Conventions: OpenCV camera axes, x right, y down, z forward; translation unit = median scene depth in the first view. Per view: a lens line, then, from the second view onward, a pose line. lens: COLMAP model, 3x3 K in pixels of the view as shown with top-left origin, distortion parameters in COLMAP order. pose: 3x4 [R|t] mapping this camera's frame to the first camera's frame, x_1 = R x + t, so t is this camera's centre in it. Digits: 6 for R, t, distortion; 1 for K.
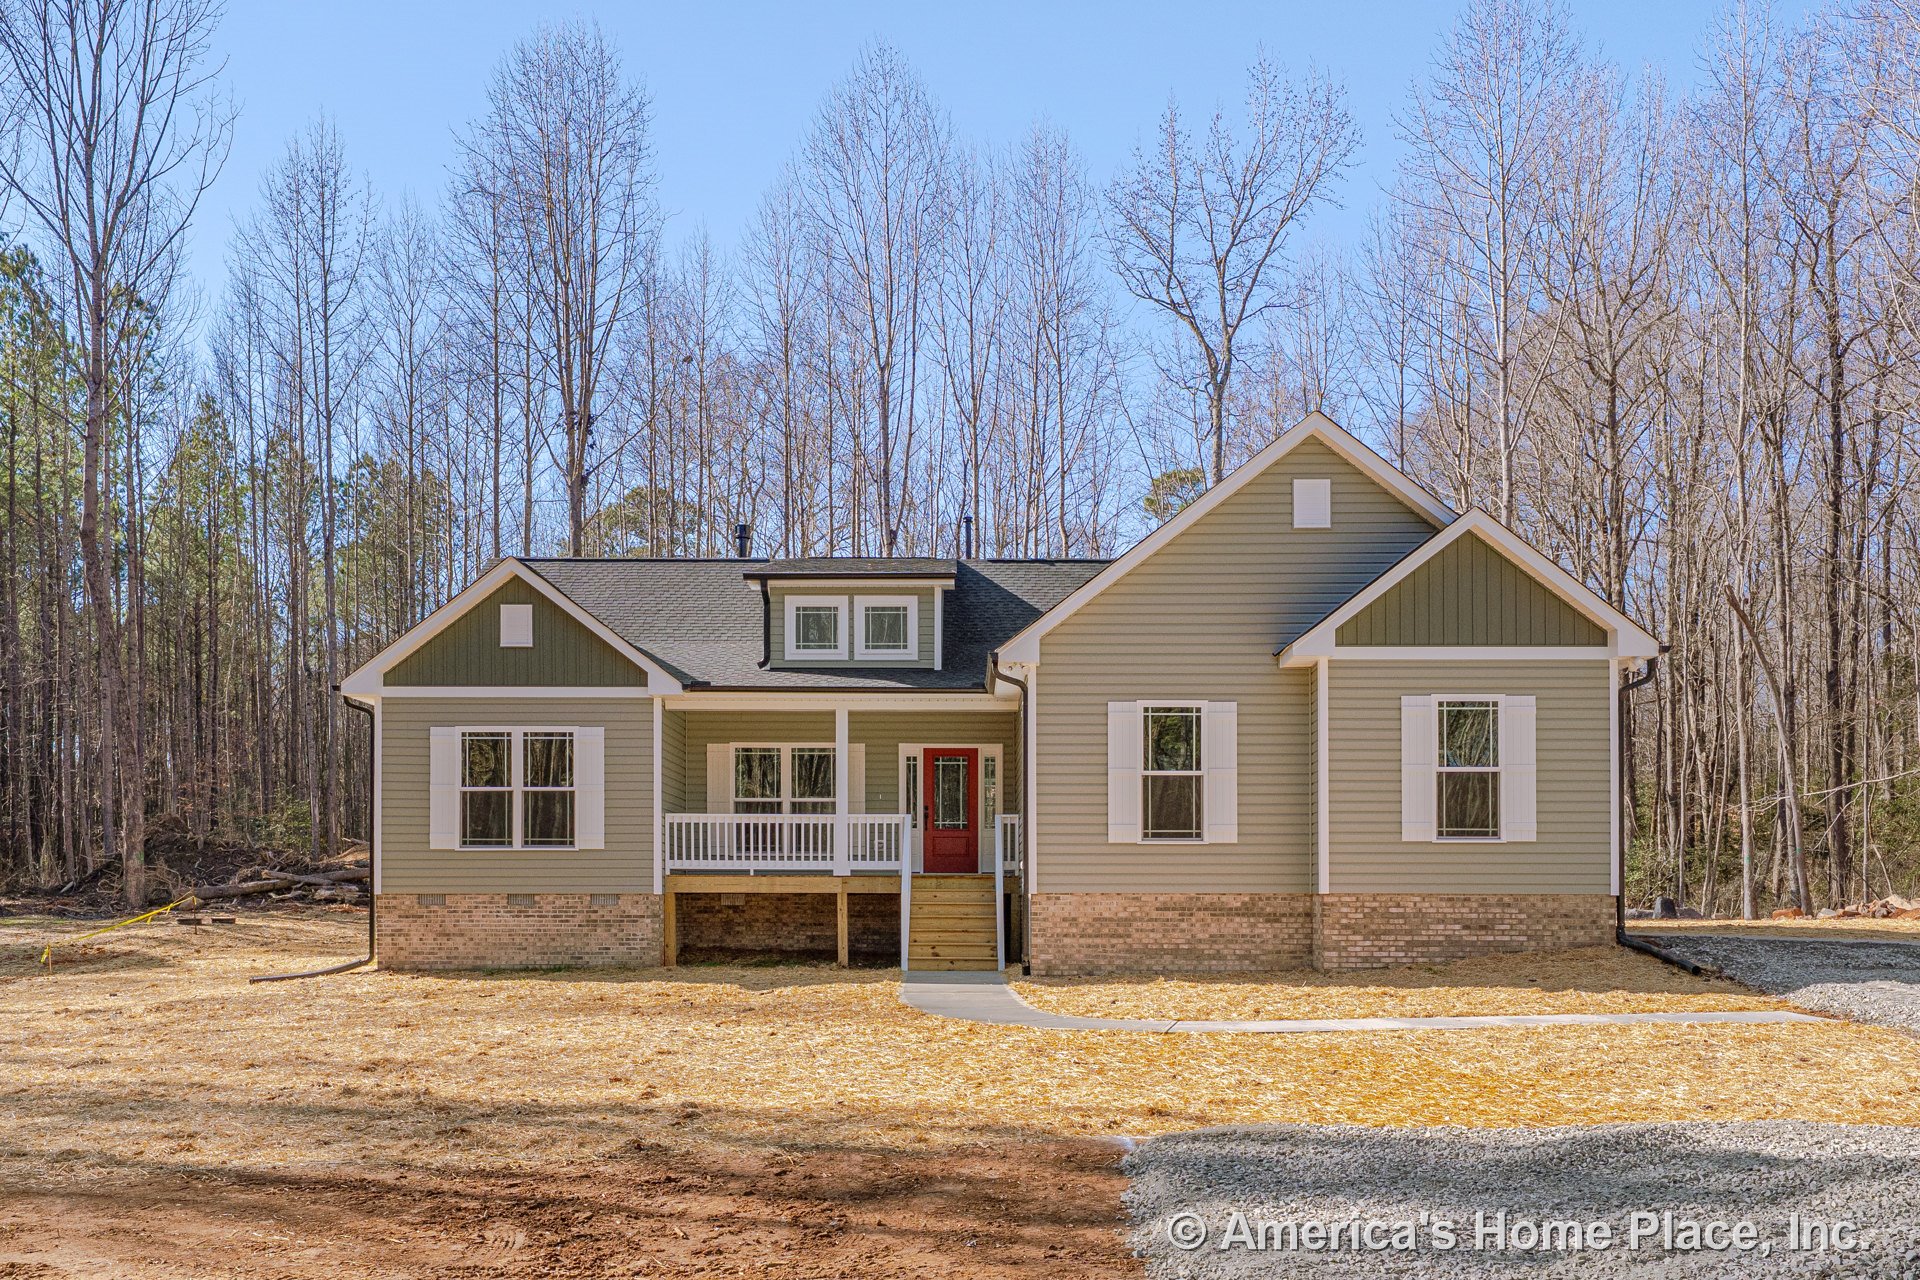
lens RADIAL K [[1561.1, 0, 992.6], [0, 1561.1, 695.4], [0, 0, 1]] dist [0.011068, 0.002563]
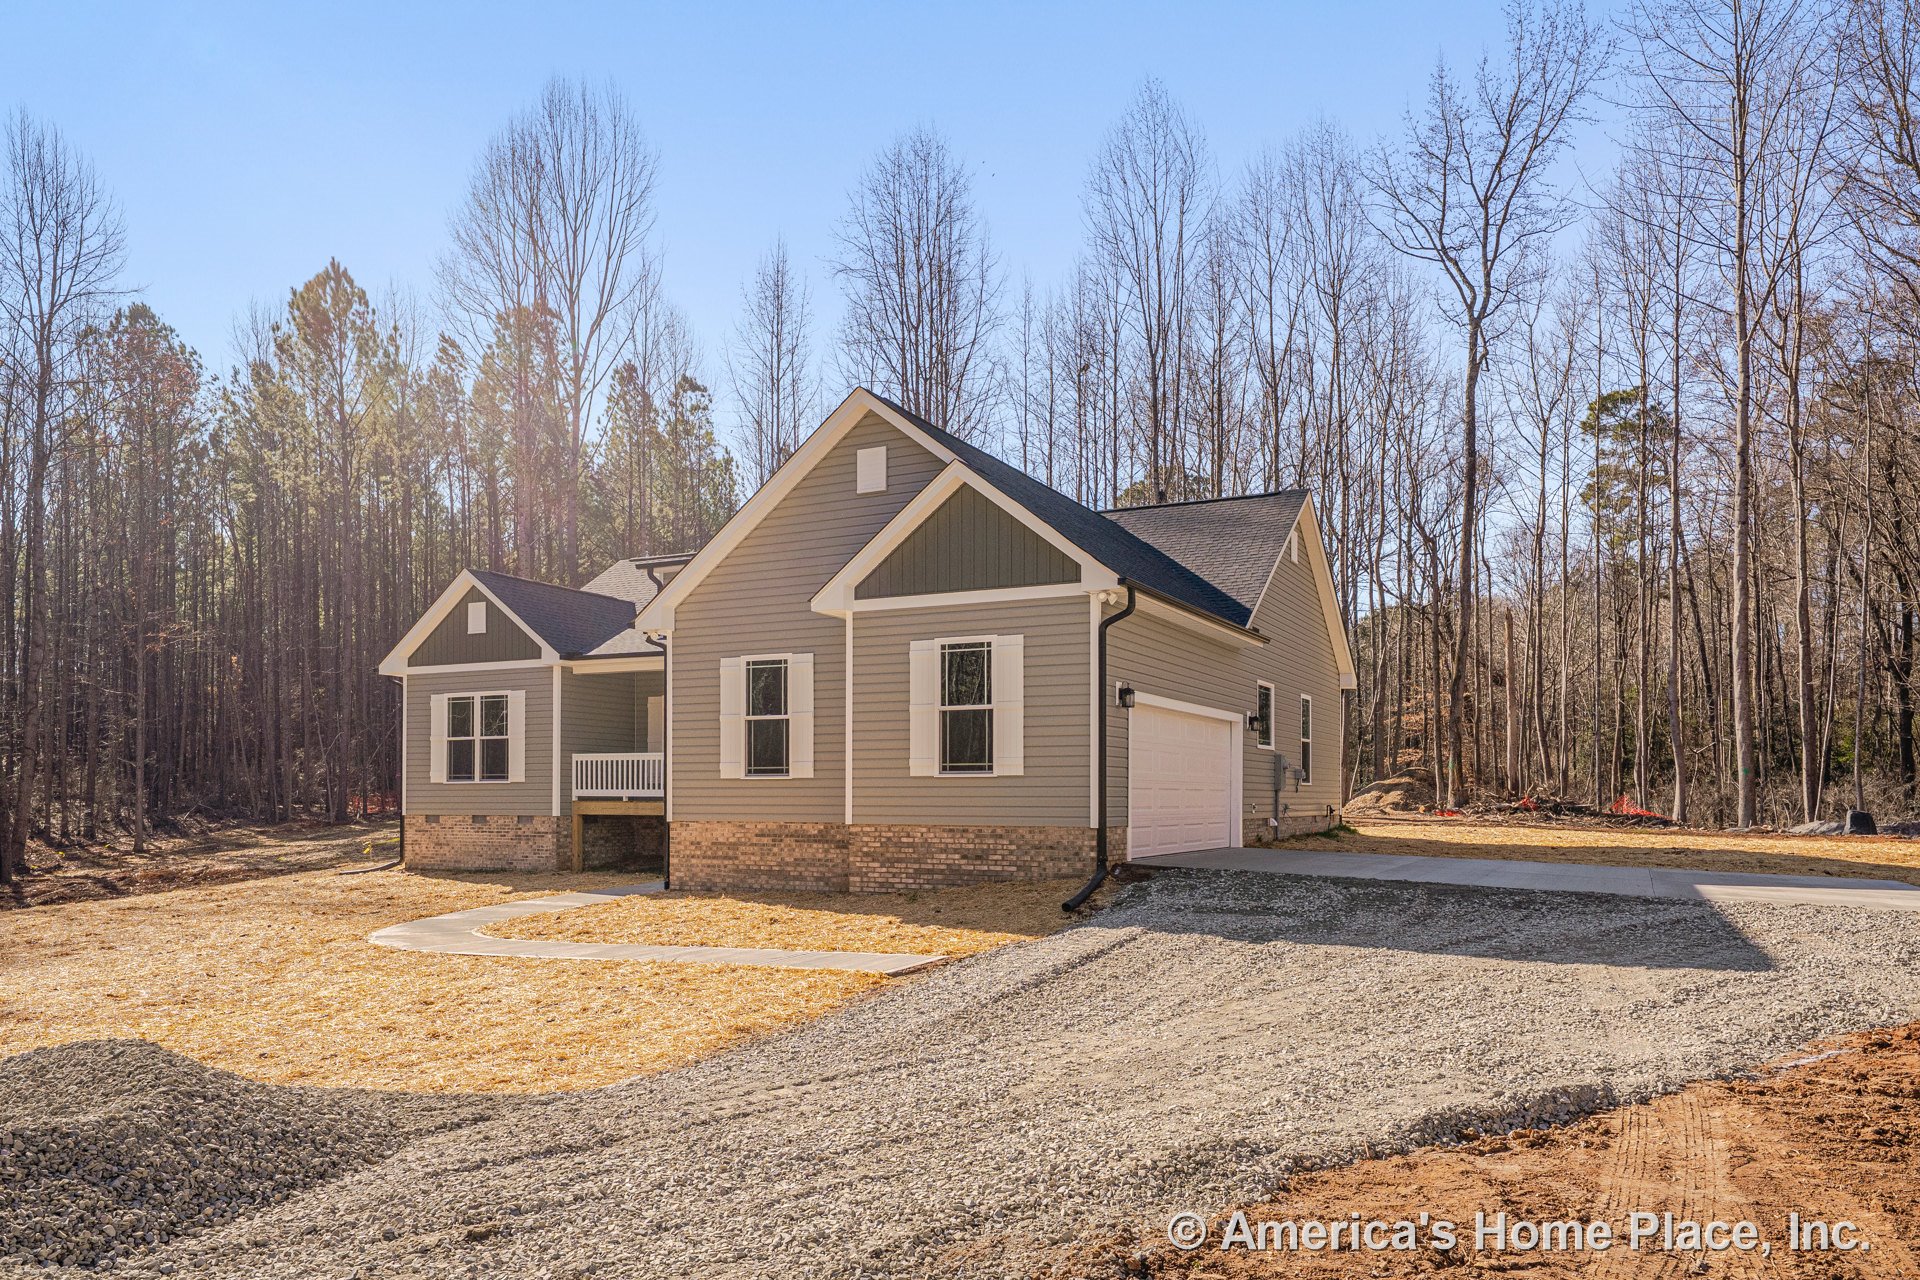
lens RADIAL K [[1258.3, 0, 960.0], [0, 1258.3, 640.0], [0, 0, 1]] dist [0.035360, 0.000950]
pose [[0.898991, -0.055543, -0.434430, 0.649411], [0.059986, 0.998193, -0.003489, 0.004273], [0.433839, -0.022923, 0.900699, 0.223351]]
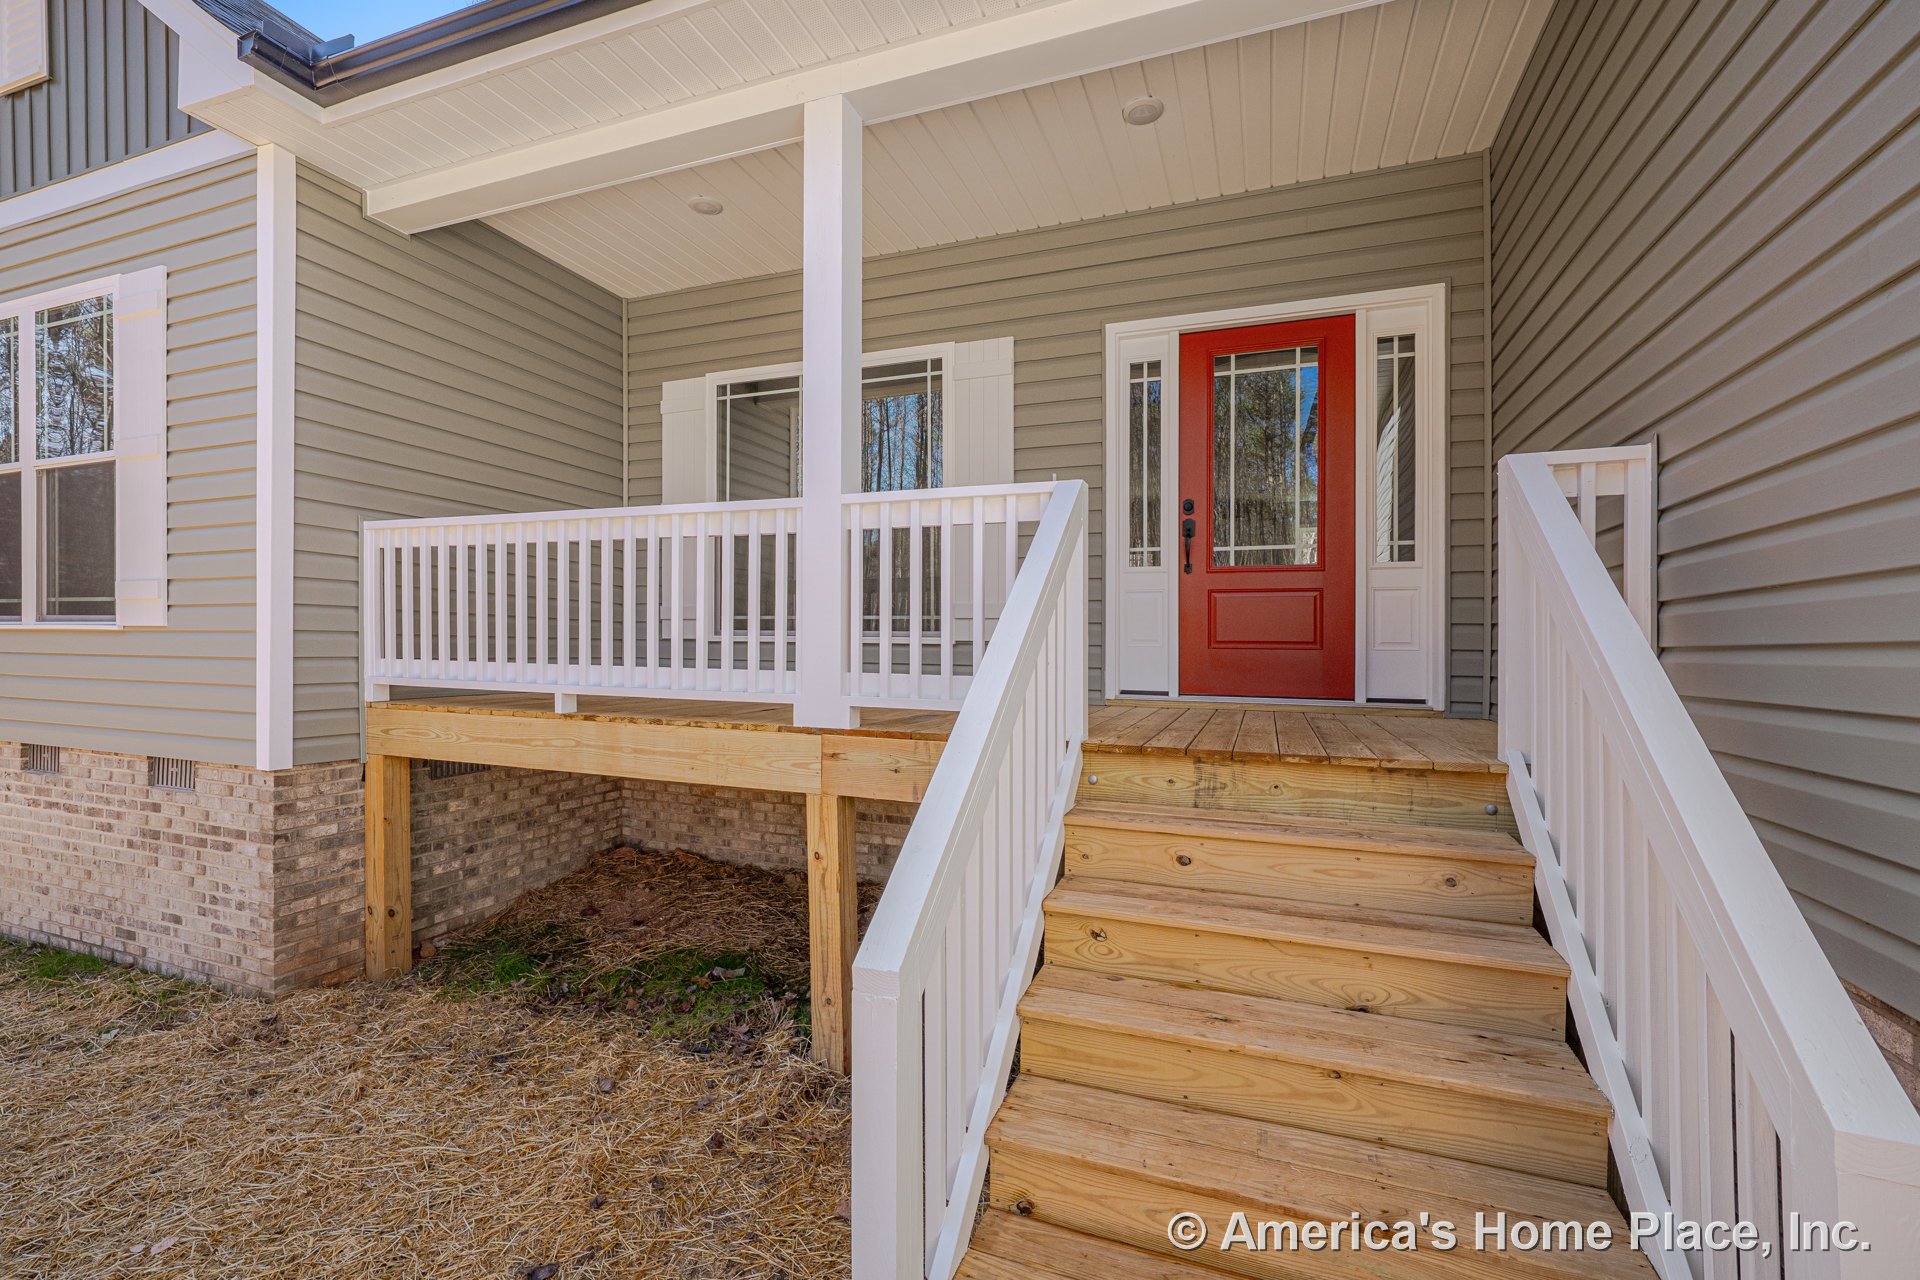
lens RADIAL K [[868.3, 0, 962.1], [0, 868.3, 628.3], [0, 0, 1]] dist [-0.002265, 0.000147]
pose [[0.930056, 0.002314, -0.367411, -0.024052], [0.033781, 0.995206, 0.091780, 0.101586], [0.365862, -0.097772, 0.925519, 1.031455]]
